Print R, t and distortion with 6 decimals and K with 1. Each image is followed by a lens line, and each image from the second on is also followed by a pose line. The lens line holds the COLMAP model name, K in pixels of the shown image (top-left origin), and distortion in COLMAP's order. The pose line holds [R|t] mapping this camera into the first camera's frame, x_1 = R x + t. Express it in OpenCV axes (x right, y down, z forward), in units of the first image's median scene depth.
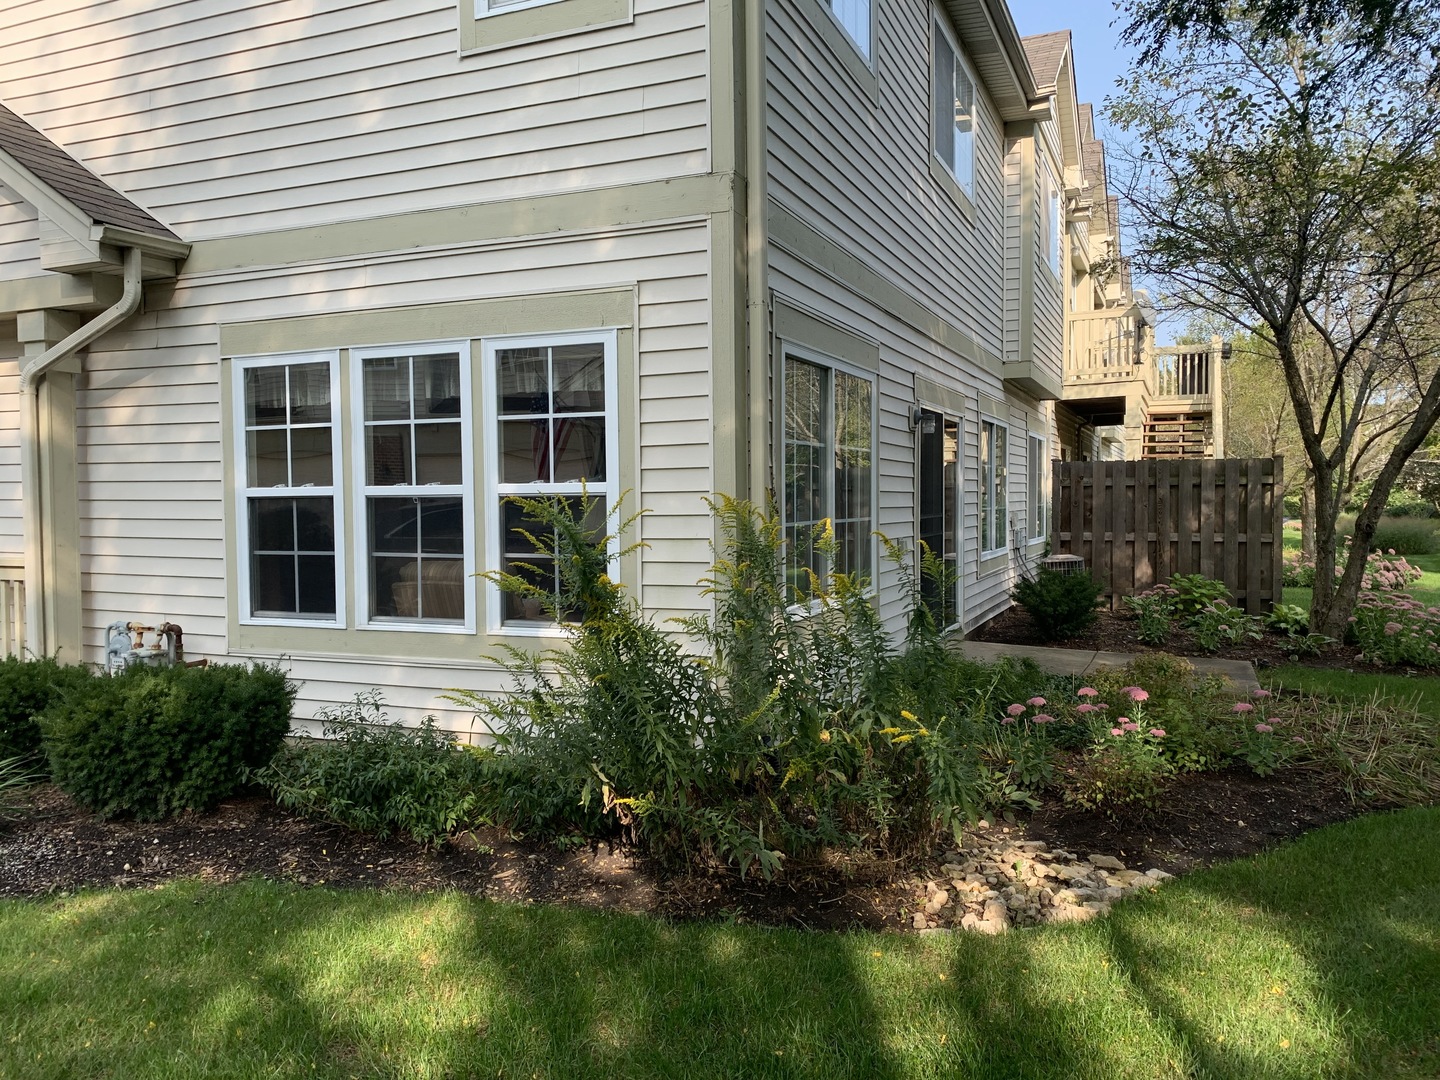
lens RADIAL K [[1106.6, 0, 709.6], [0, 1106.6, 544.7], [0, 0, 1]] dist [0.055612, -0.064931]
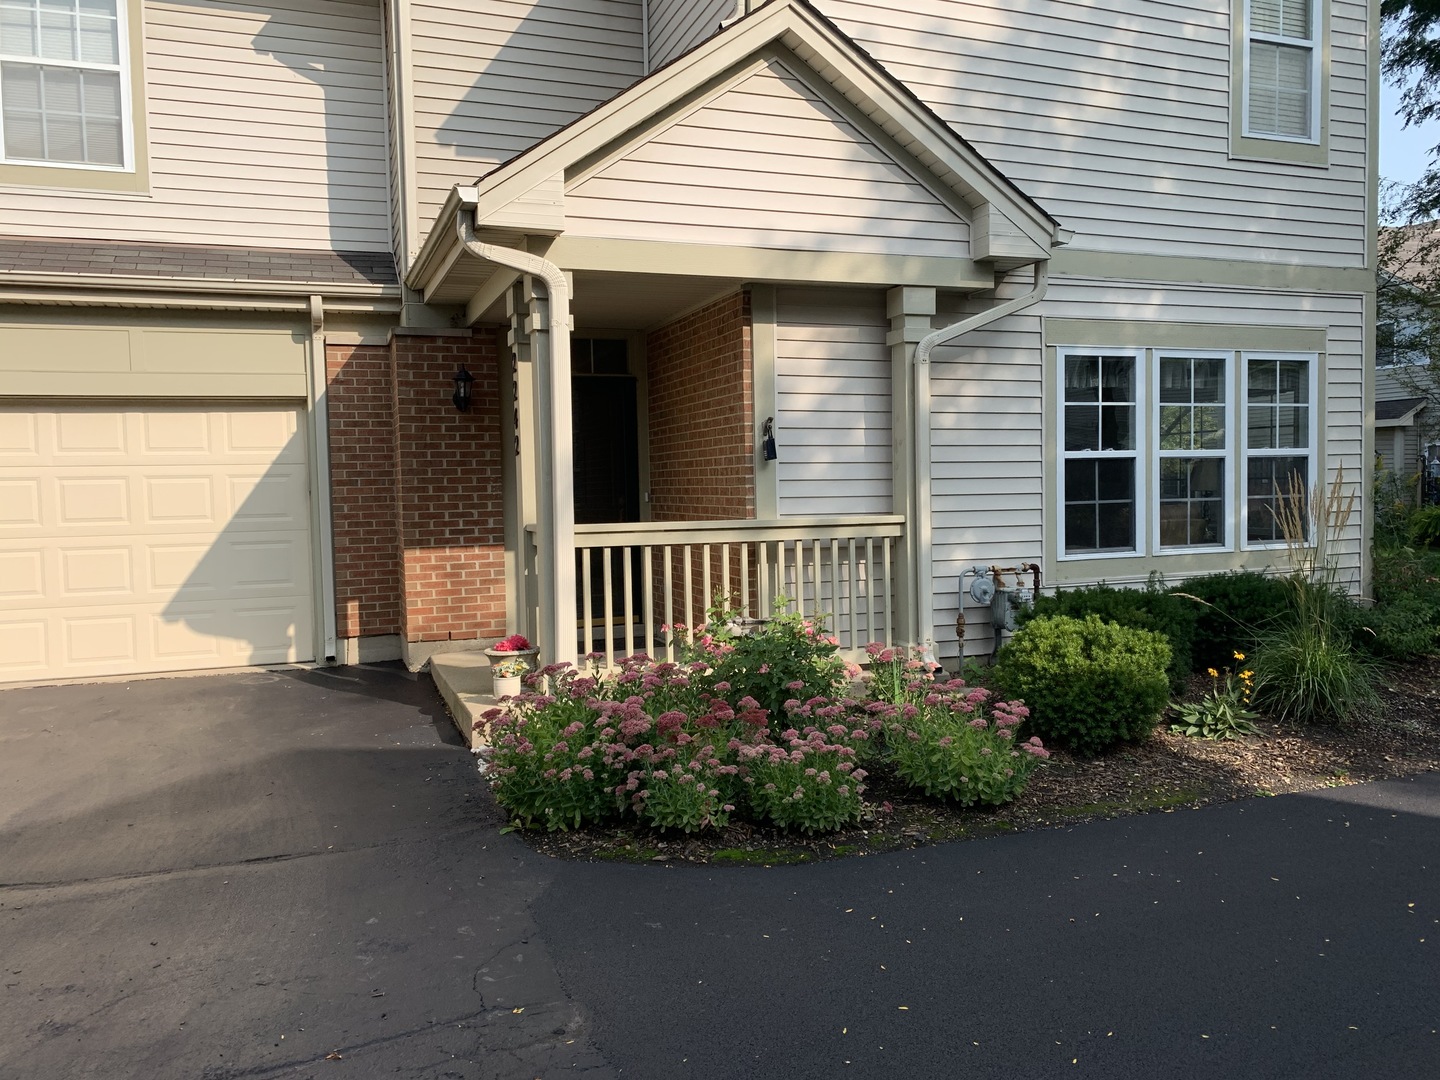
lens RADIAL K [[1106.6, 0, 713.4], [0, 1106.6, 542.1], [0, 0, 1]] dist [0.055612, -0.064931]
pose [[0.714161, -0.041522, 0.698749, -1.662271], [0.042031, 0.998982, 0.016405, 0.014952], [-0.698718, 0.017653, 0.715179, 0.405236]]
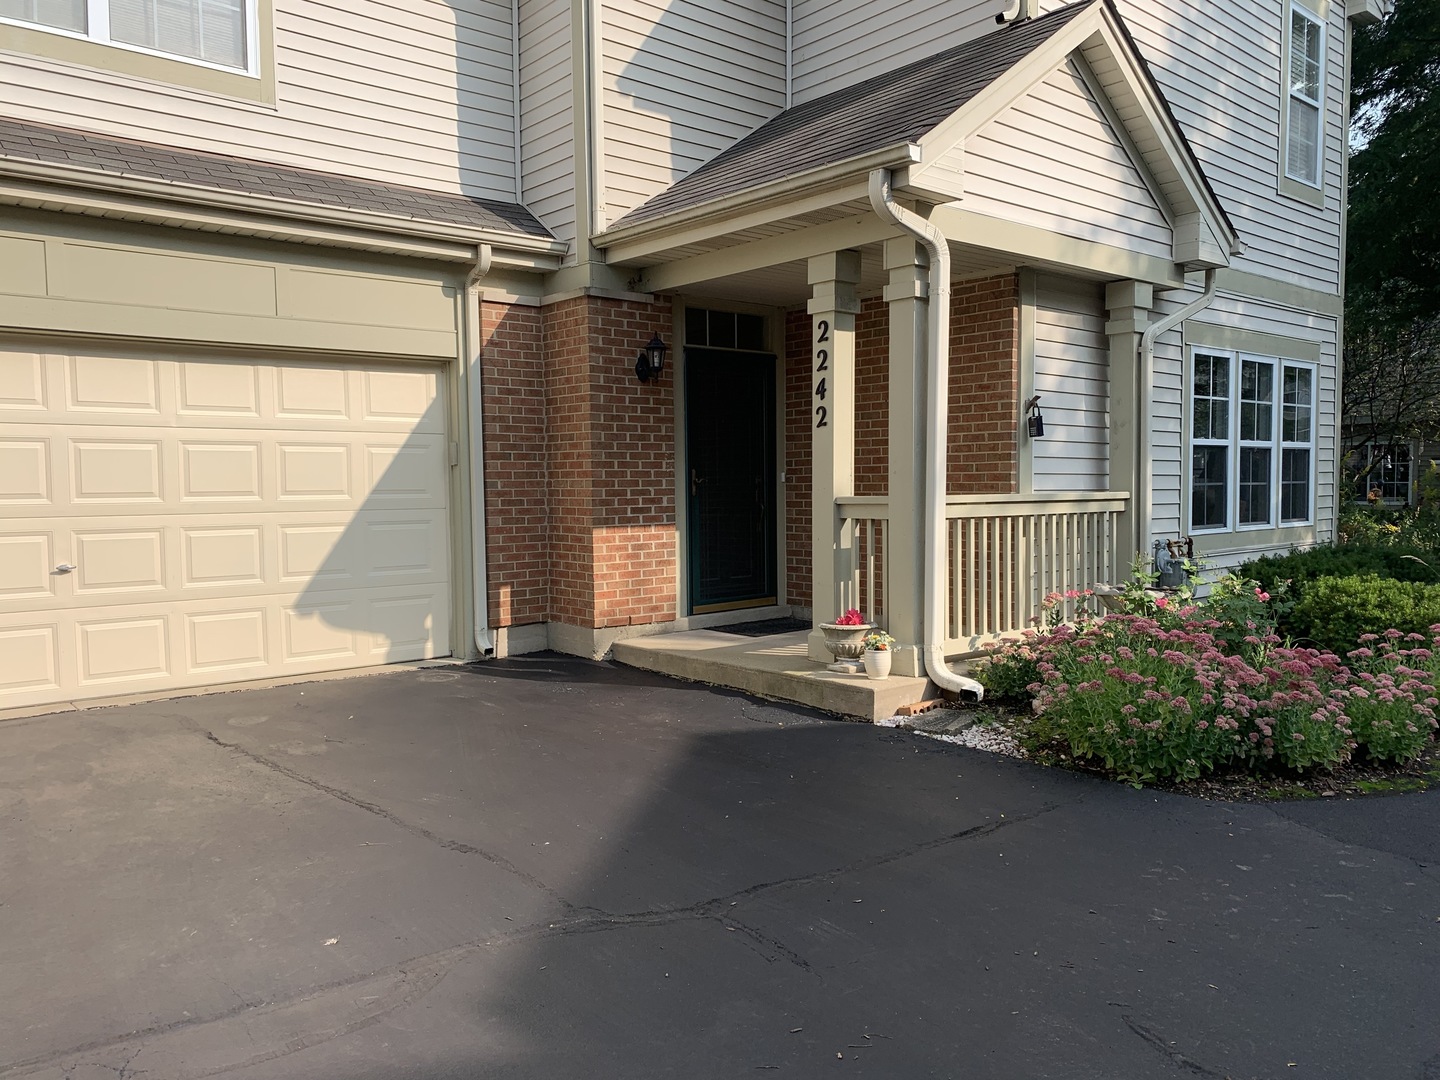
lens RADIAL K [[1106.6, 0, 721.7], [0, 1106.6, 548.6], [0, 0, 1]] dist [0.055612, -0.064931]
pose [[0.426865, -0.049194, 0.902977, -2.063346], [0.041805, 0.998525, 0.034637, 0.015607], [-0.903349, 0.022963, 0.428292, 0.989476]]
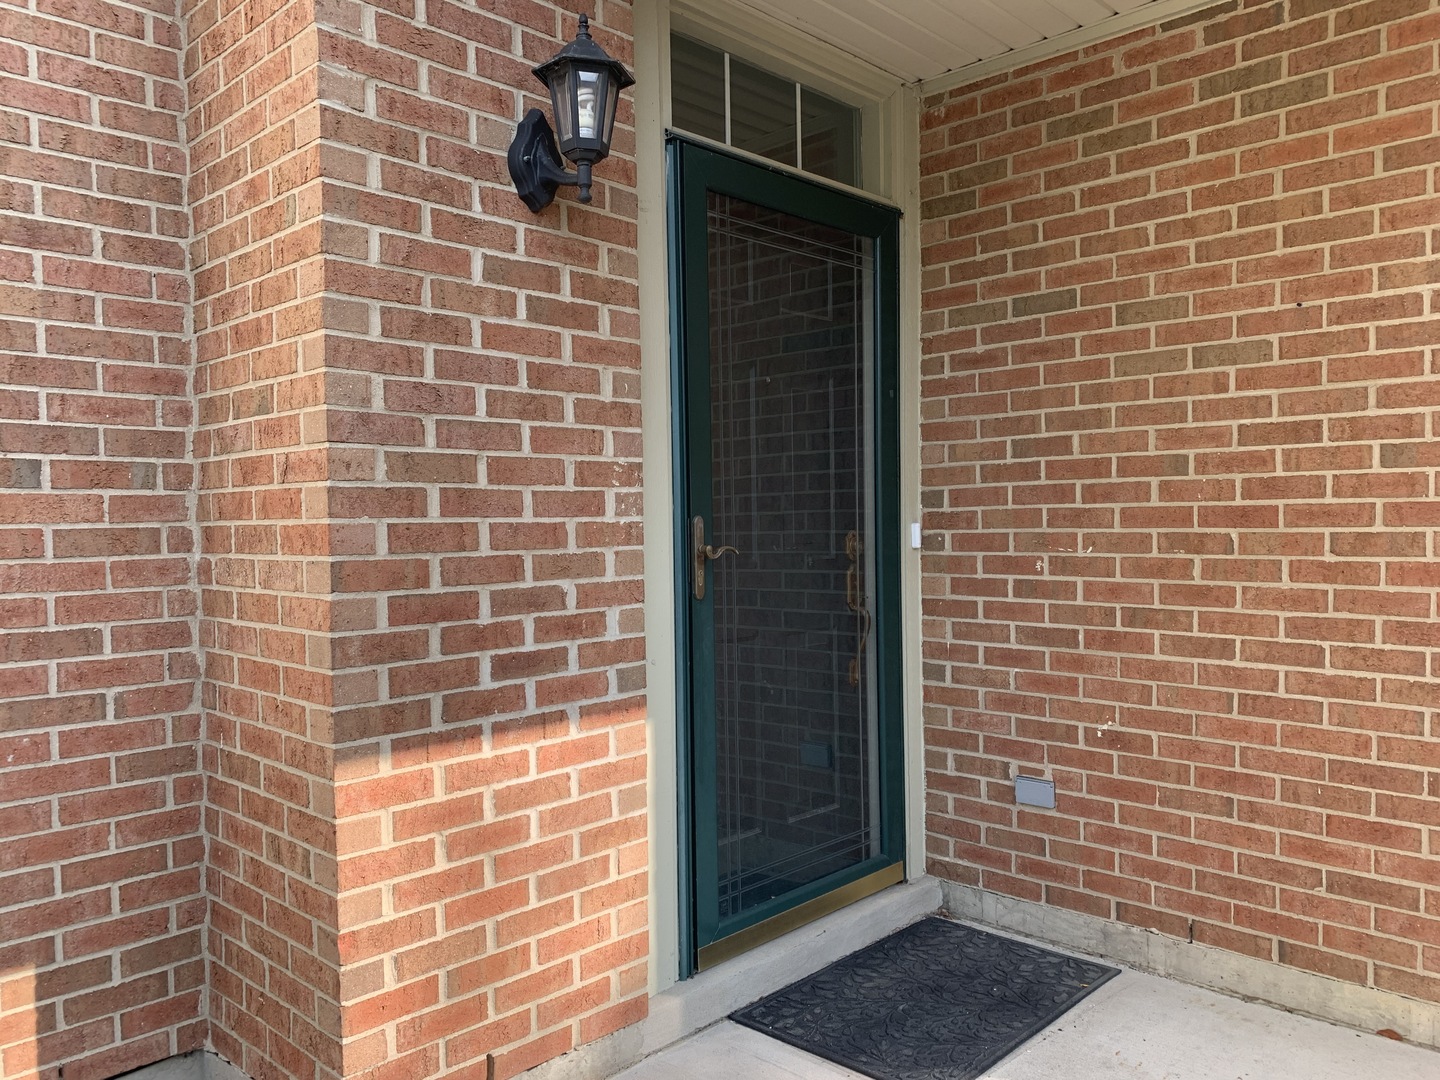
lens RADIAL K [[1106.6, 0, 718.4], [0, 1106.6, 539.7], [0, 0, 1]] dist [0.055612, -0.064931]
pose [[0.347706, -0.011509, 0.937533, -1.230062], [0.048346, 0.998815, -0.005668, -0.025321], [-0.936357, 0.047297, 0.347850, 1.453934]]
